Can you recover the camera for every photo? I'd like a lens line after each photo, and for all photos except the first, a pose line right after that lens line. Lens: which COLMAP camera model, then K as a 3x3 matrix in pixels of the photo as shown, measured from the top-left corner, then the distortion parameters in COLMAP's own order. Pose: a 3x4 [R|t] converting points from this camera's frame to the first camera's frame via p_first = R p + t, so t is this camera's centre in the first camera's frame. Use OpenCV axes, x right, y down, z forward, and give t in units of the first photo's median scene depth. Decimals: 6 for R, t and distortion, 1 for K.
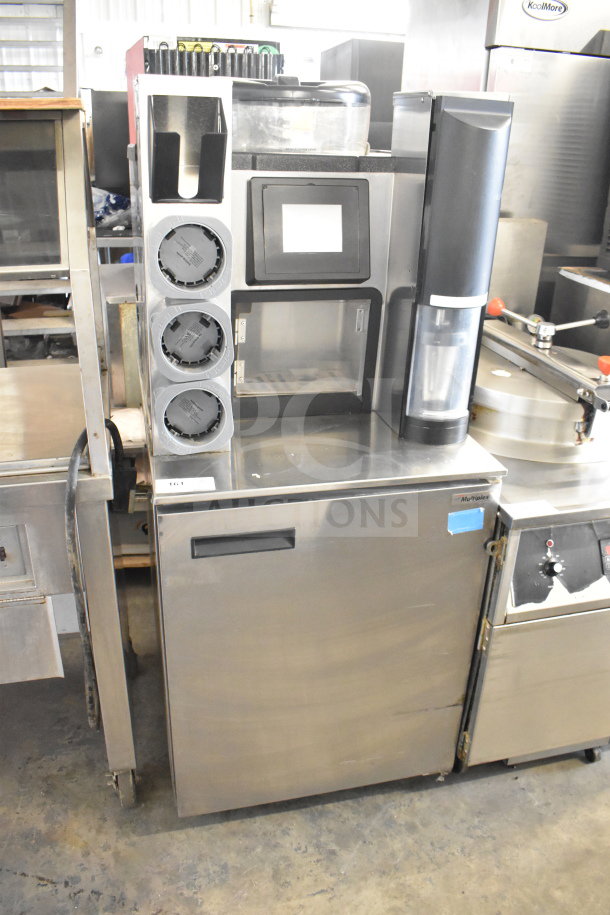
lens RADIAL K [[704.6, 0, 305.0], [0, 704.6, 457.5], [0, 0, 1]] dist [-0.096905, 0.003765]
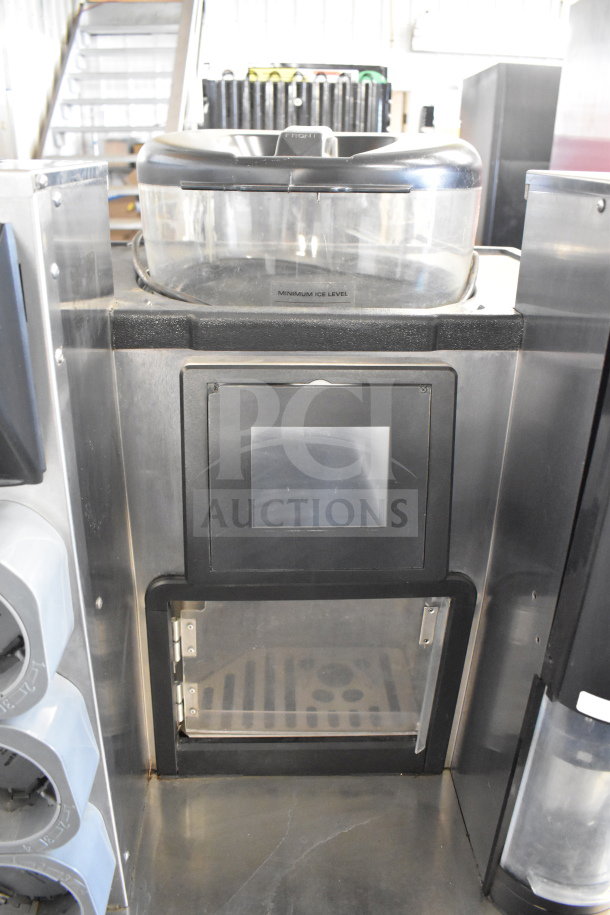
lens RADIAL K [[687.7, 0, 305.0], [0, 687.7, 457.5], [0, 0, 1]] dist [-0.088735, -0.000825]
pose [[0.979142, 0.069241, -0.191014, 0.080780], [-0.073716, 0.997144, -0.016416, -0.316608], [0.189332, 0.030154, 0.981450, 0.535523]]
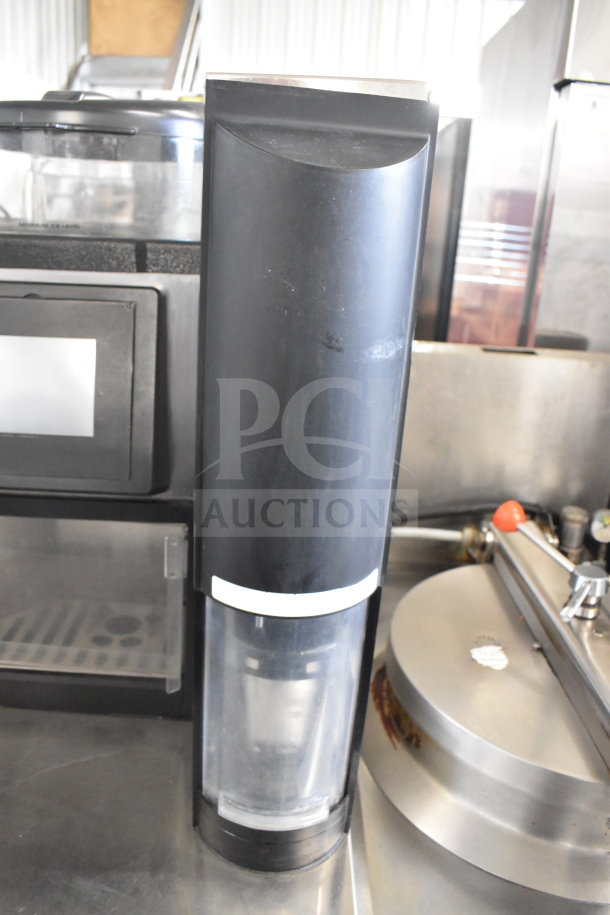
lens RADIAL K [[682.9, 0, 305.0], [0, 682.9, 457.5], [0, 0, 1]] dist [-0.089436, 0.004381]
pose [[0.975493, 0.097344, -0.197324, 0.276329], [-0.118336, 0.988173, -0.097522, -0.243366], [0.185497, 0.118483, 0.975476, 0.558212]]
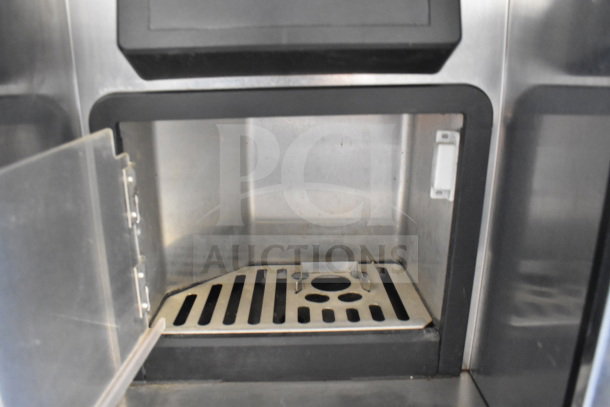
lens RADIAL K [[458.6, 0, 305.0], [0, 458.6, 203.5], [0, 0, 1]] dist [-0.097982, 0.002724]
pose [[0.974411, 0.010925, -0.224510, 0.067208], [-0.044968, 0.988101, -0.147089, -0.139482], [0.220231, 0.153421, 0.963307, 0.771652]]
